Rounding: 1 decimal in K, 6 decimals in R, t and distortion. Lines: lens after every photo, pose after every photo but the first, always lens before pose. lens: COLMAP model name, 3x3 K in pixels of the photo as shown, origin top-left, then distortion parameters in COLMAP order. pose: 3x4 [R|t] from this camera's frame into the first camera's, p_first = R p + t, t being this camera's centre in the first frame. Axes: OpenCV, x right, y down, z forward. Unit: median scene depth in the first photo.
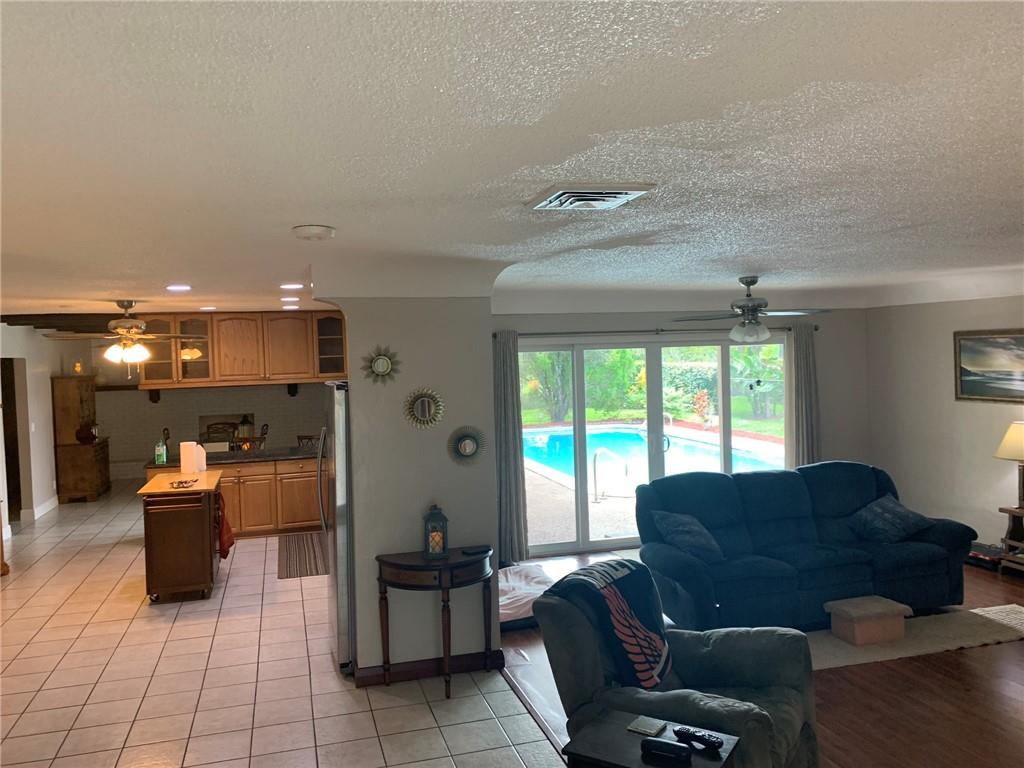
lens RADIAL K [[780.3, 0, 512.0], [0, 780.3, 384.0], [0, 0, 1]] dist [-0.010290, 0.000823]
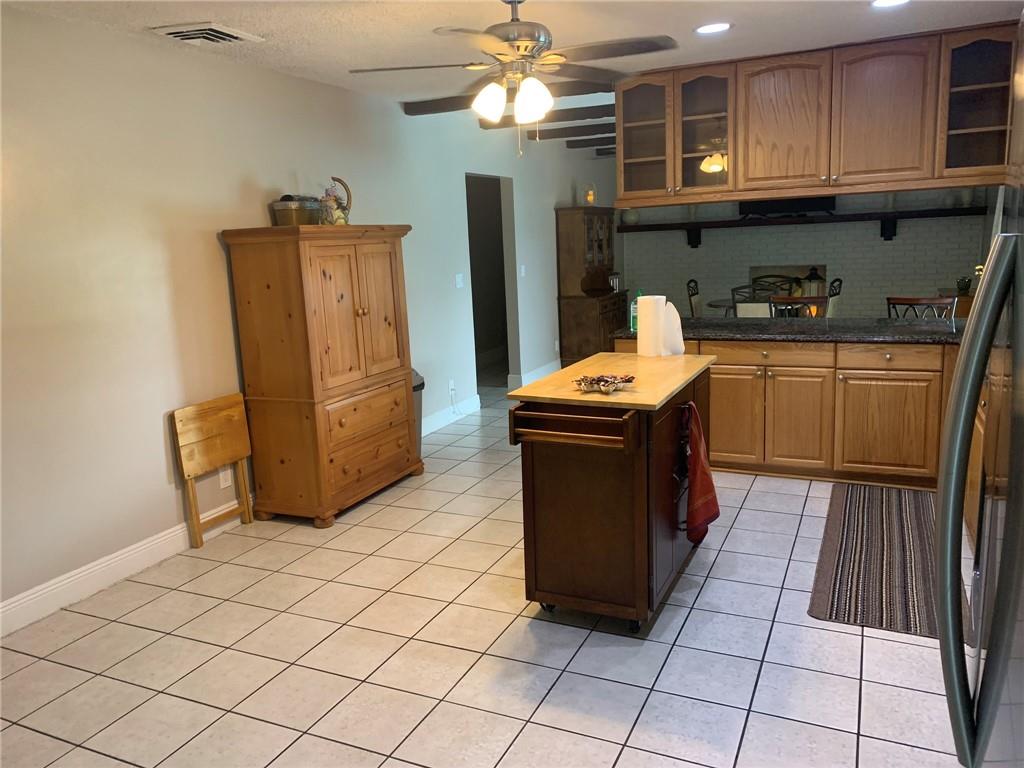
lens RADIAL K [[777.5, 0, 507.8], [0, 777.5, 370.4], [0, 0, 1]] dist [0.006807, 0.000126]
pose [[0.744949, 0.107060, -0.658475, -0.122421], [-0.003446, 0.987643, 0.156681, 0.036647], [0.667112, -0.114450, 0.736113, 0.466061]]
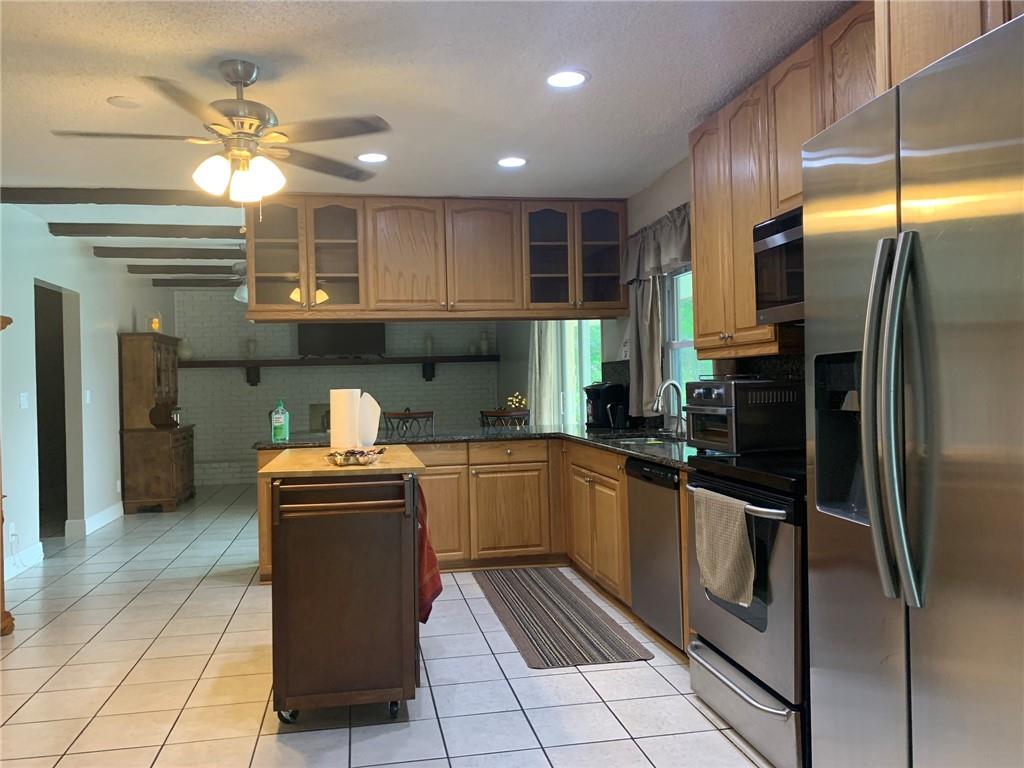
lens RADIAL K [[767.5, 0, 488.8], [0, 767.5, 383.6], [0, 0, 1]] dist [0.127526, -0.250788]
pose [[0.993341, 0.004009, -0.115139, -0.218001], [-0.008478, 0.999229, -0.038346, 0.075854], [0.114896, 0.039067, 0.992609, 0.416498]]
